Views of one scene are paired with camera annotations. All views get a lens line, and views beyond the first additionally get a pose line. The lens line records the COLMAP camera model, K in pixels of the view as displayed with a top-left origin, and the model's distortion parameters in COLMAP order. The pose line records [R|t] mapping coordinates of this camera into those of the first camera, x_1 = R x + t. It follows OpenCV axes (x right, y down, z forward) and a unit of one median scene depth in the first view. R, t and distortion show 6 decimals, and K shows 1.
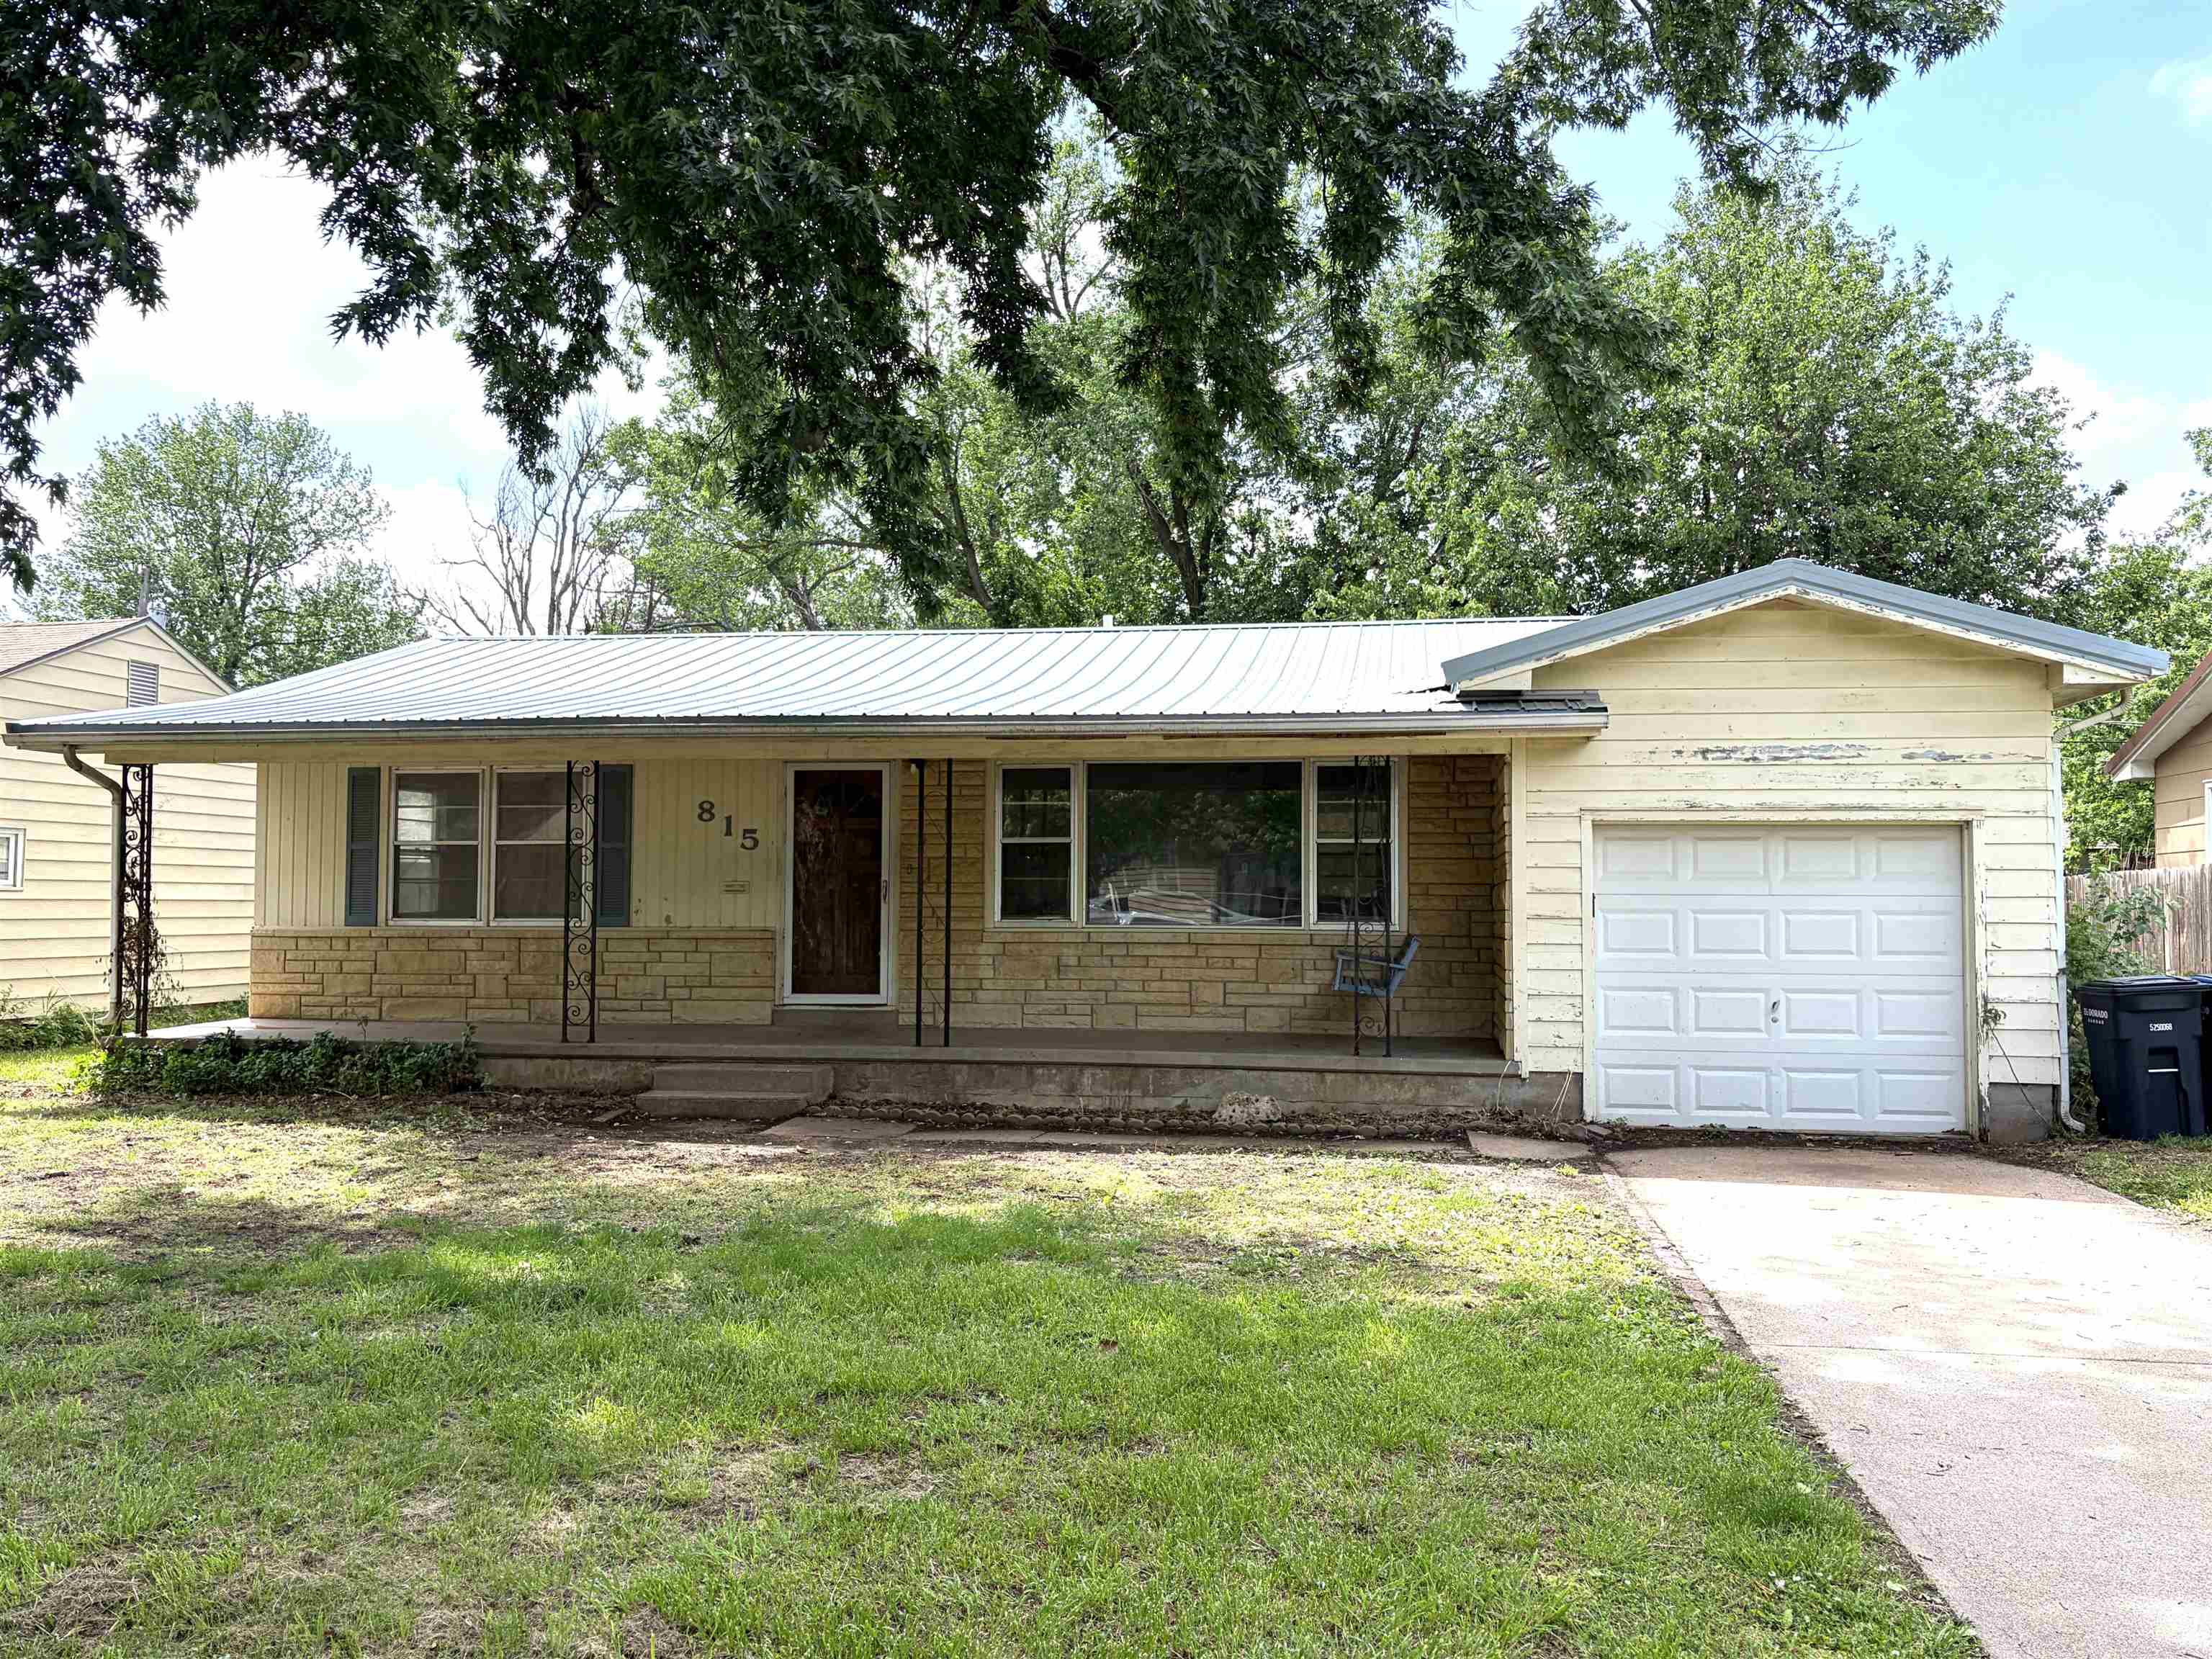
lens RADIAL K [[1681.4, 0, 1090.8], [0, 1681.4, 853.2], [0, 0, 1]] dist [0.086245, -0.112689]
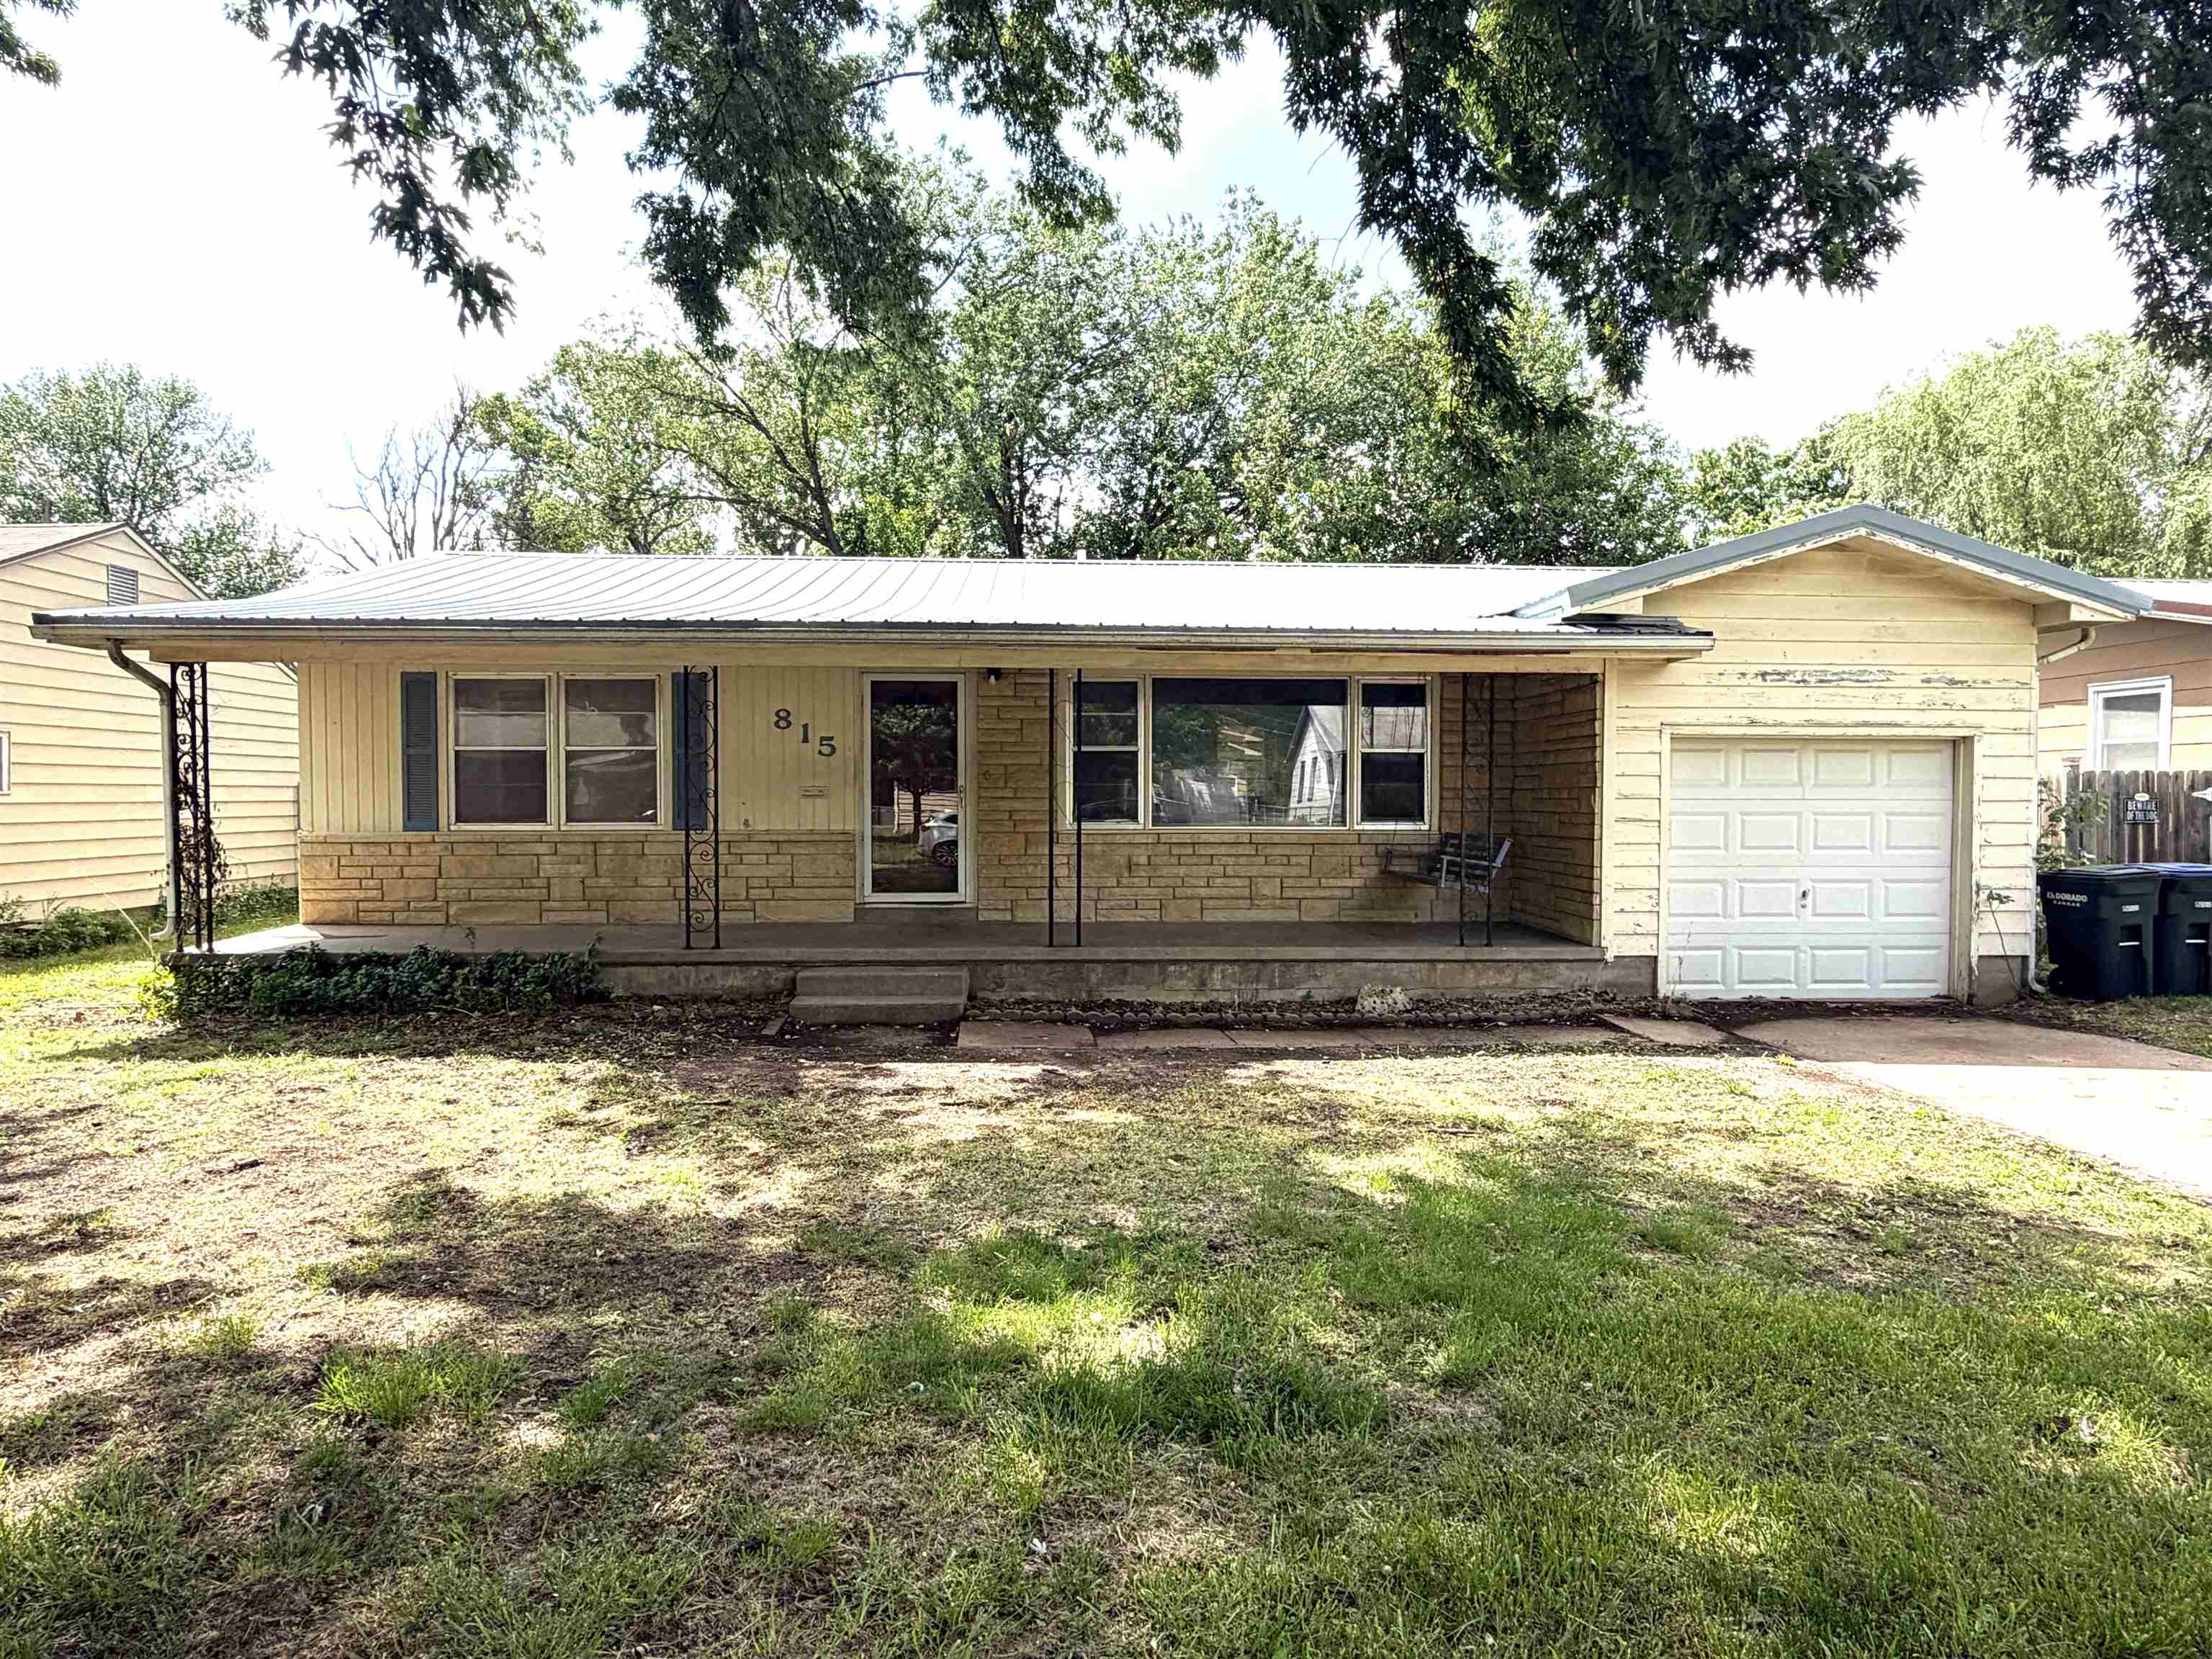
lens RADIAL K [[1245.7, 0, 1106.0], [0, 1245.7, 829.5], [0, 0, 1]] dist [0.002440, 0.001299]
pose [[0.979023, -0.008499, 0.203572, -0.220001], [-0.003346, 0.998324, 0.057771, -0.002198], [-0.203721, -0.057240, 0.977354, 0.239037]]
